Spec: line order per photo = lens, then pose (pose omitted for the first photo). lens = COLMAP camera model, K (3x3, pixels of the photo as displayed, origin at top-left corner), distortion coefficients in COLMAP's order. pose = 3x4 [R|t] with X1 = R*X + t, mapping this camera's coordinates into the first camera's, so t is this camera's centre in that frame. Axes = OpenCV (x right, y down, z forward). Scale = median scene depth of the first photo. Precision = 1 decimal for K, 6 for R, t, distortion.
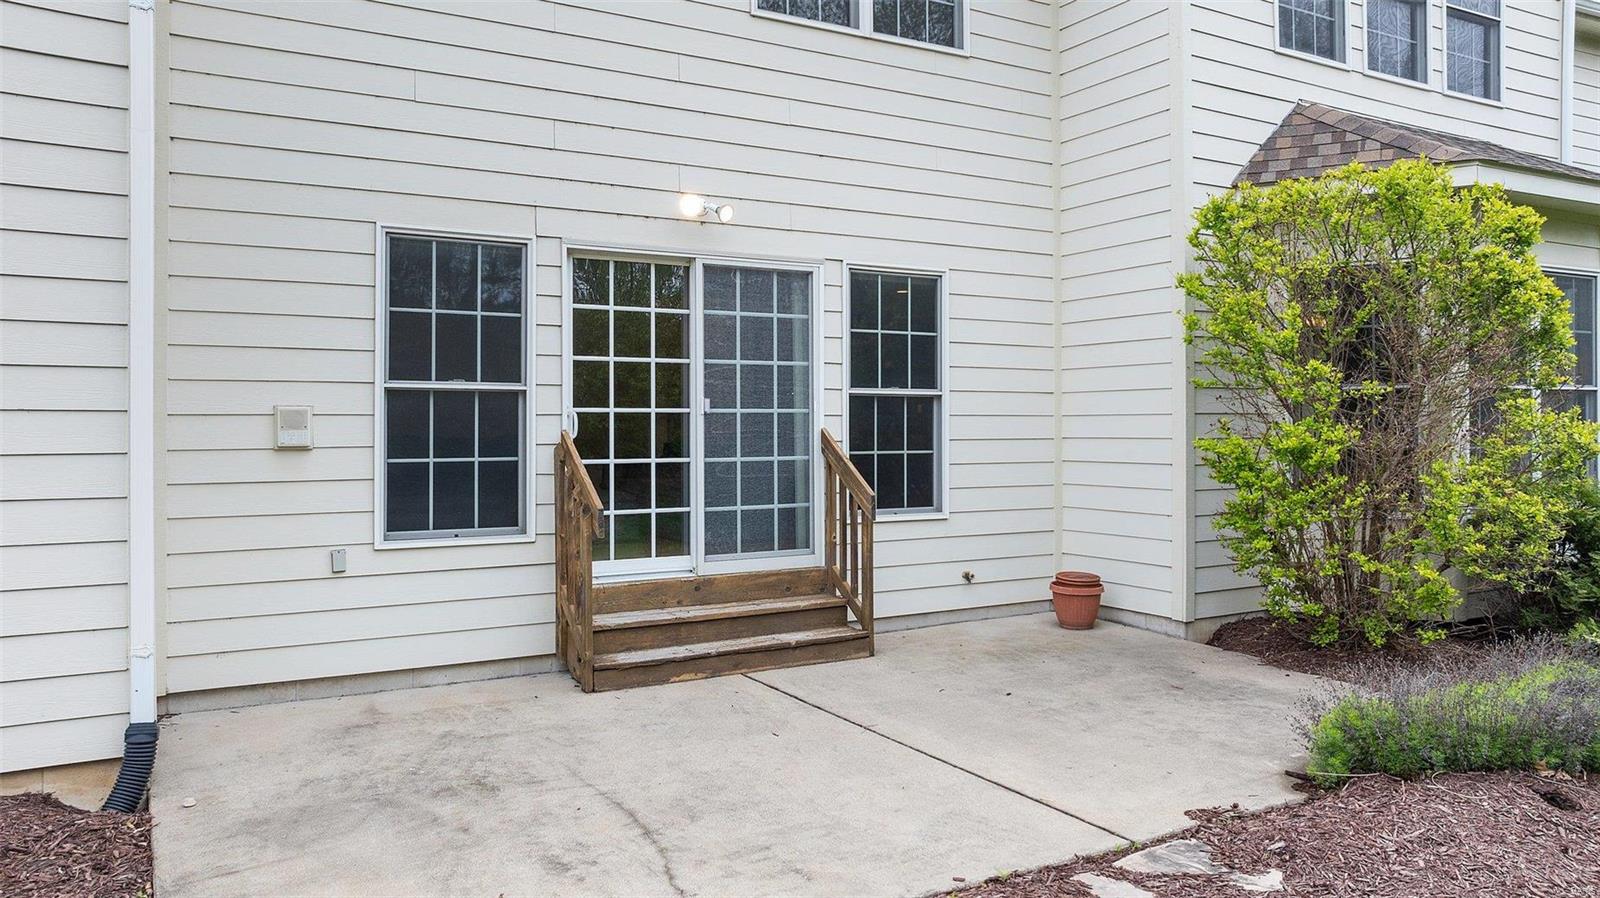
lens RADIAL K [[1138.2, 0, 801.6], [0, 1138.2, 444.0], [0, 0, 1]] dist [-0.027415, 0.014632]
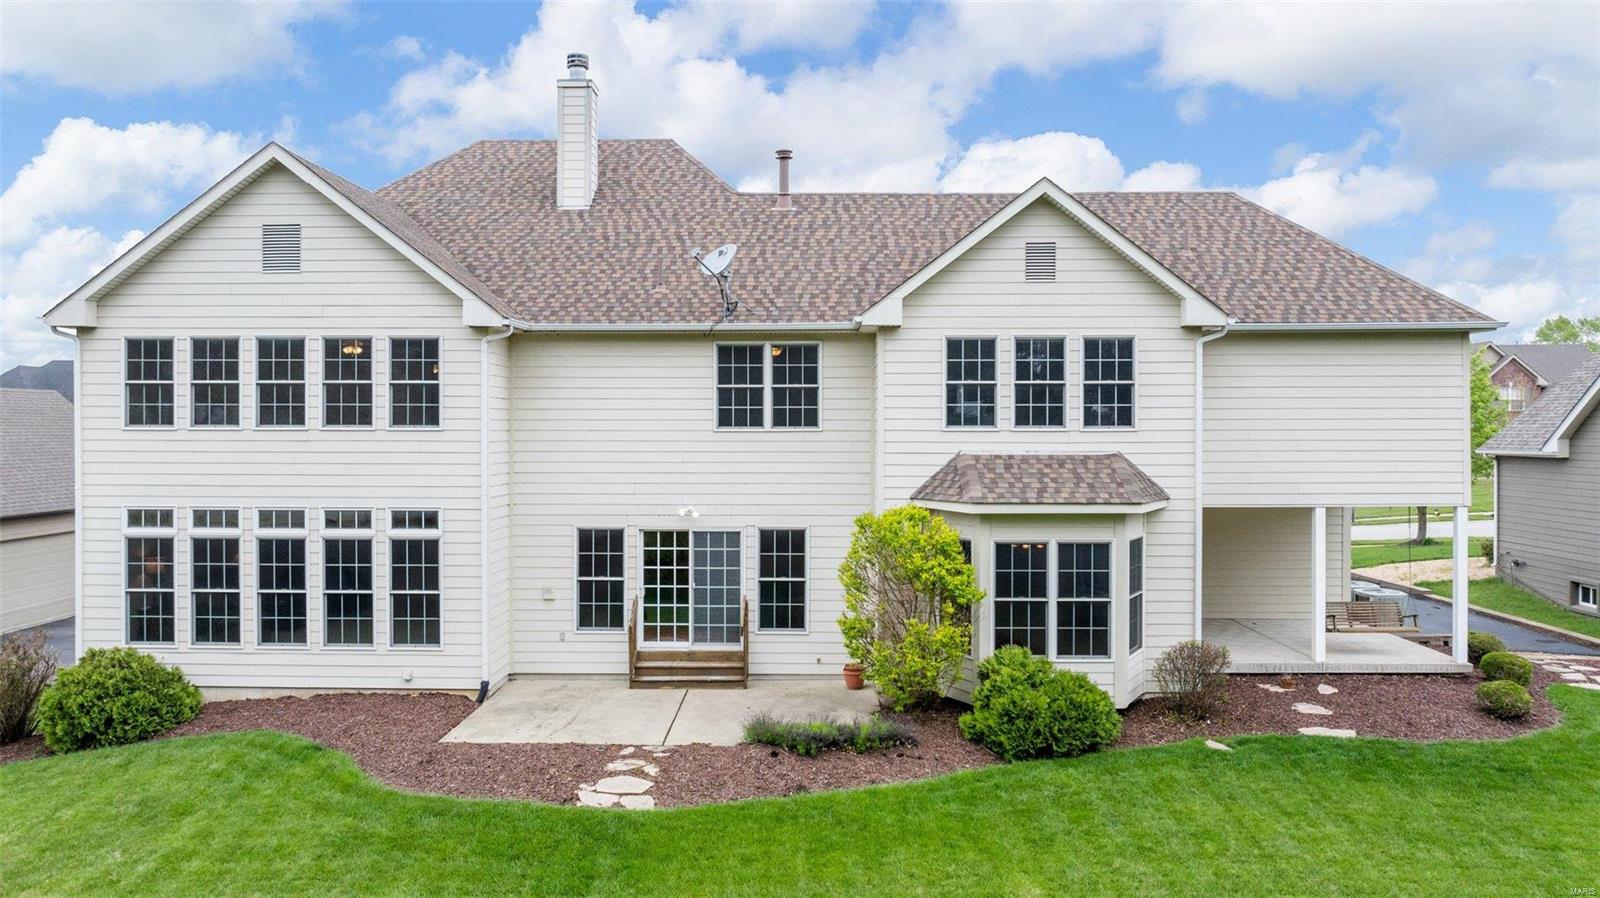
lens RADIAL K [[1138.2, 0, 796.7], [0, 1138.2, 444.6], [0, 0, 1]] dist [-0.027415, 0.014632]
pose [[0.851028, 0.011830, -0.524987, 1.530687], [-0.010276, 0.999930, 0.005876, -0.386397], [0.525020, 0.000394, 0.851090, -1.134174]]
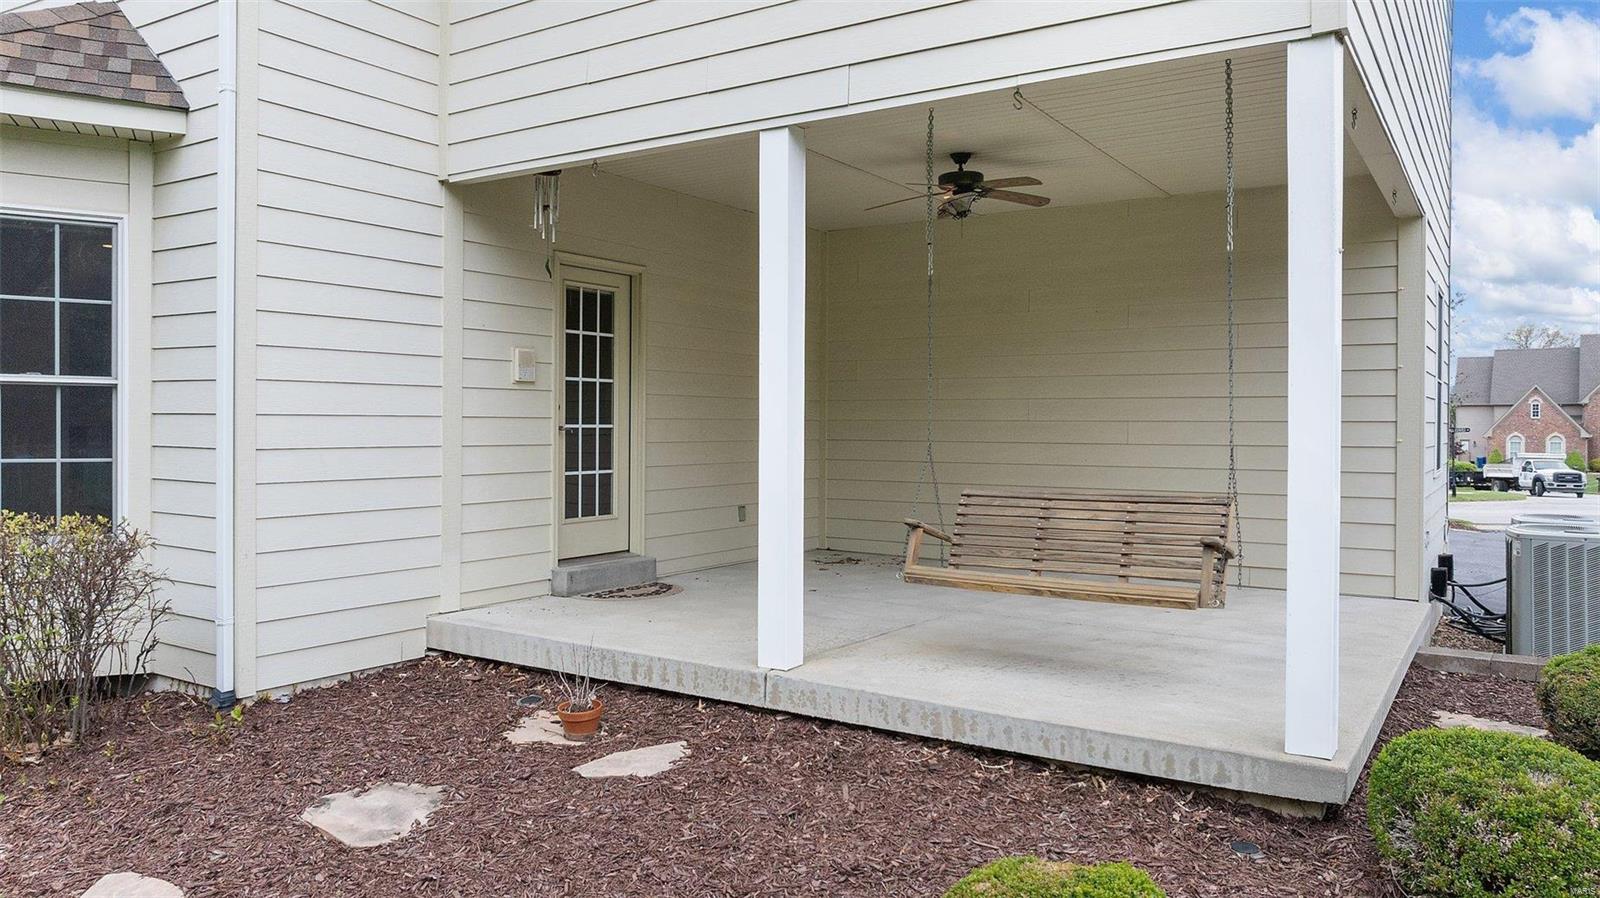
lens RADIAL K [[1138.2, 0, 799.4], [0, 1138.2, 431.2], [0, 0, 1]] dist [-0.027415, 0.014632]
pose [[0.442733, 0.016110, -0.896509, 1.880387], [-0.023196, 0.999710, 0.006509, -0.036559], [0.896354, 0.017914, 0.442978, 1.464145]]
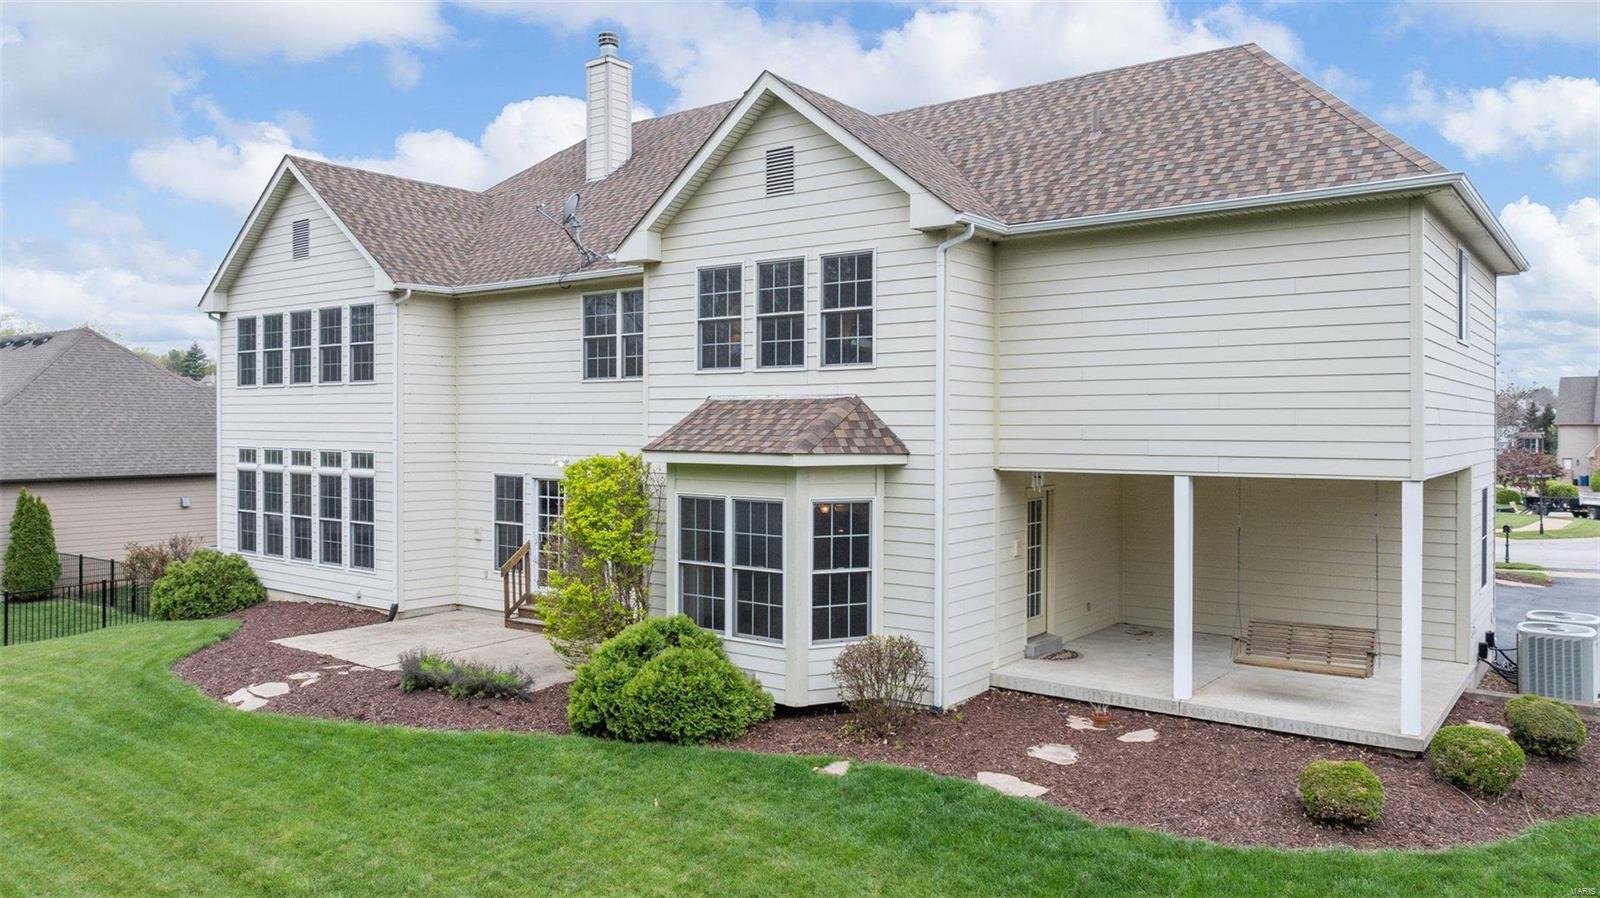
lens RADIAL K [[1138.2, 0, 801.0], [0, 1138.2, 439.2], [0, 0, 1]] dist [-0.027415, 0.014632]
pose [[0.376686, 0.017806, -0.926170, 2.656698], [-0.016442, 0.999786, 0.012534, -0.307383], [0.926195, 0.010506, 0.376898, 0.516791]]
